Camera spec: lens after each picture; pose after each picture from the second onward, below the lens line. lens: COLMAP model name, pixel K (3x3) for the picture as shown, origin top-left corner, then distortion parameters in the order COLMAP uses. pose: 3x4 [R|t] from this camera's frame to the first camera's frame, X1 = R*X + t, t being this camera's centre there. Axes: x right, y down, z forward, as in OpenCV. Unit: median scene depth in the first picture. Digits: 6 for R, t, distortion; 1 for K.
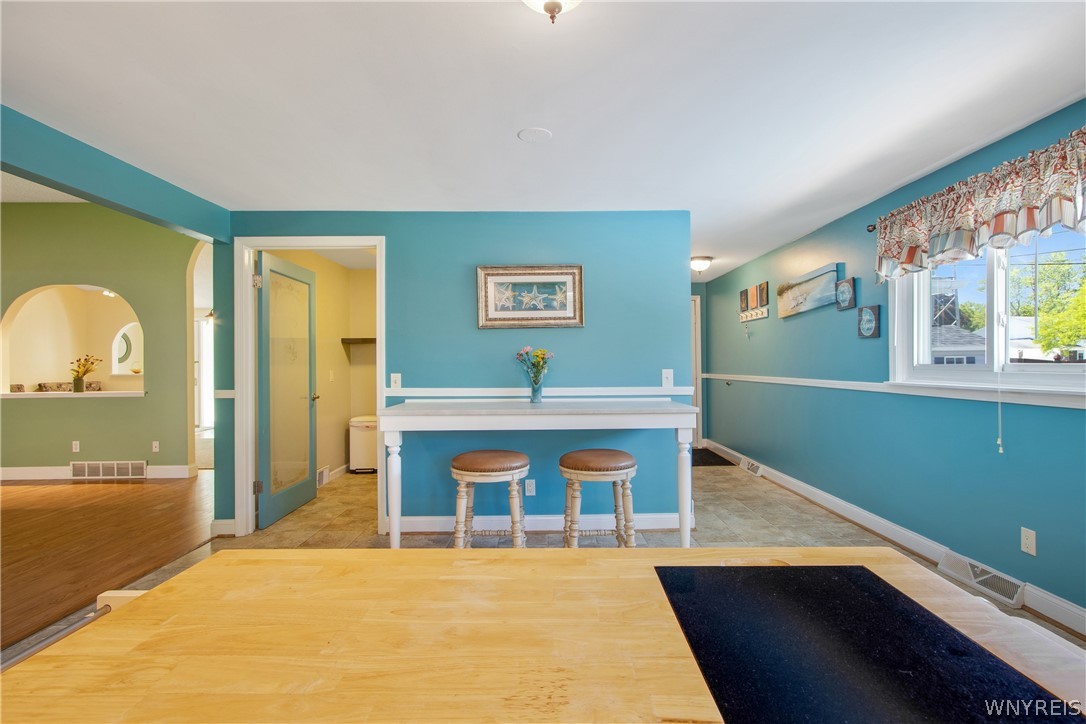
lens RADIAL K [[520.6, 0, 550.0], [0, 520.6, 365.2], [0, 0, 1]] dist [-0.010006, 0.003448]
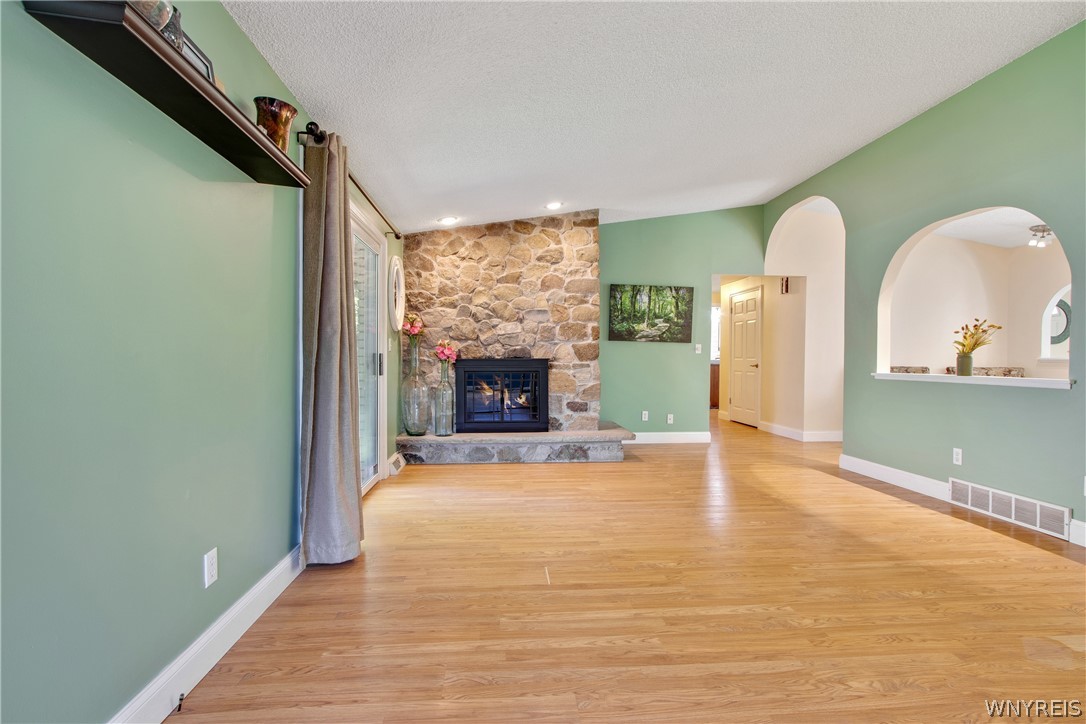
lens RADIAL K [[520.6, 0, 543.1], [0, 520.6, 365.1], [0, 0, 1]] dist [-0.010006, 0.003448]
pose [[0.072294, 0.024948, -0.997071, -0.287194], [-0.013786, 0.999617, 0.024012, 0.029811], [0.997288, 0.012010, 0.072610, 0.413205]]
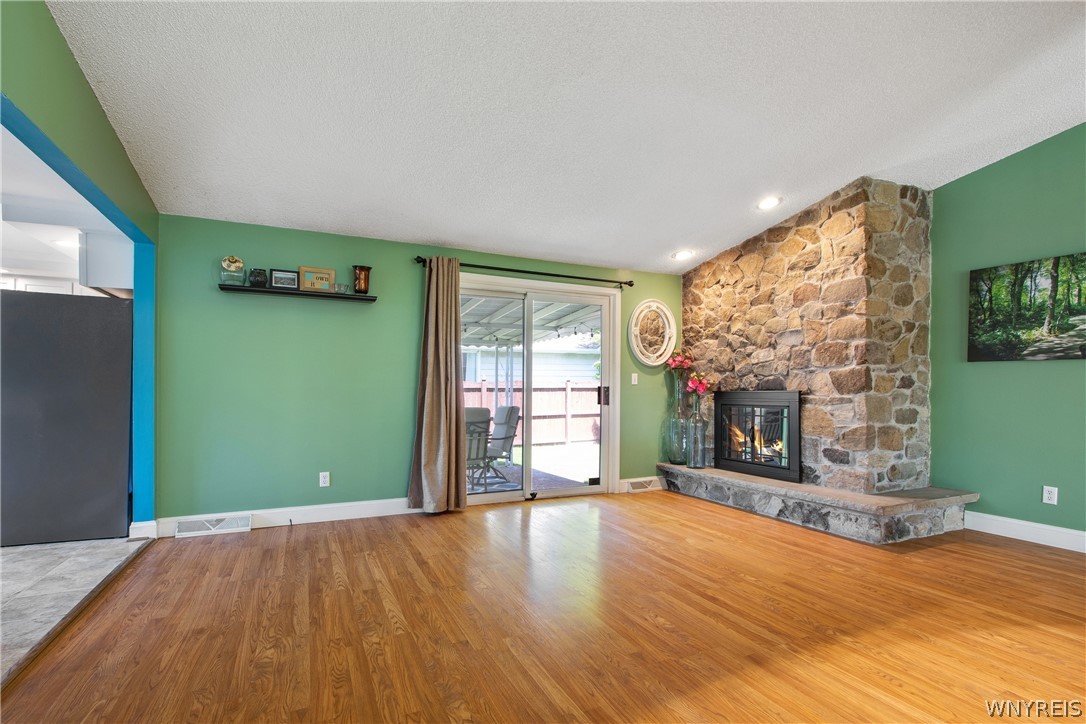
lens RADIAL K [[520.6, 0, 548.4], [0, 520.6, 391.0], [0, 0, 1]] dist [-0.010006, 0.003448]
pose [[-0.911181, 0.008354, -0.411921, -0.599720], [0.003306, 0.999910, 0.012966, 0.029984], [0.411993, 0.010452, -0.911127, 1.035421]]
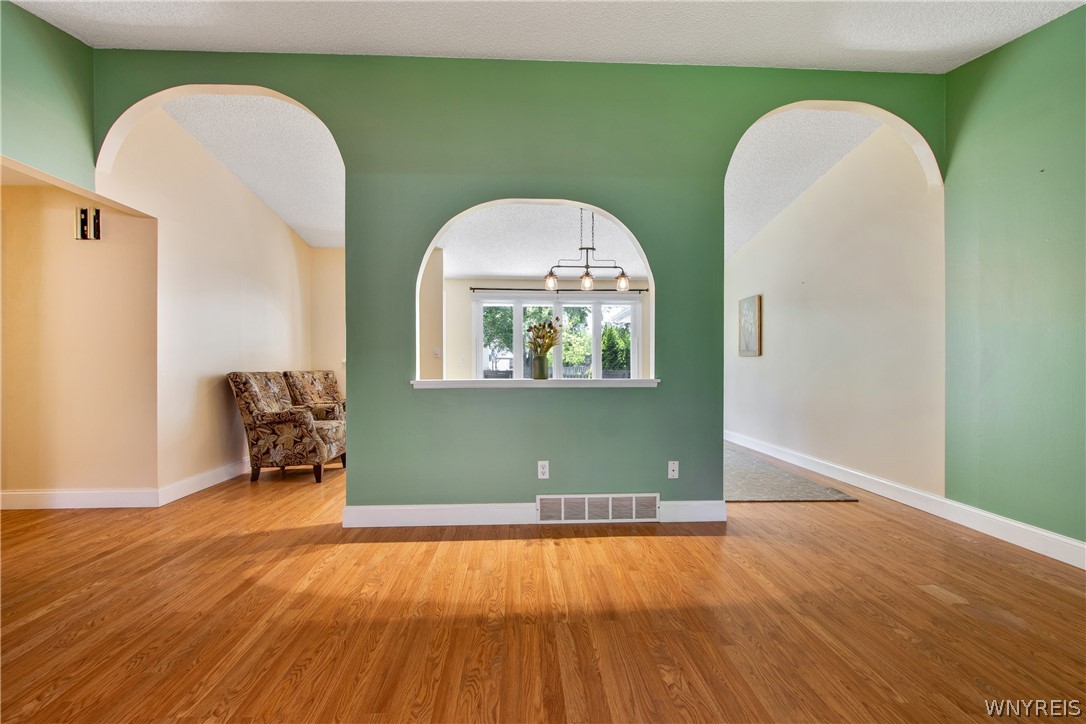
lens RADIAL K [[520.6, 0, 548.1], [0, 520.6, 371.7], [0, 0, 1]] dist [-0.010006, 0.003448]
pose [[0.999442, 0.006859, 0.032677, -0.932245], [-0.007120, 0.999944, 0.007875, 0.039027], [-0.032621, -0.008104, 0.999435, 0.399170]]
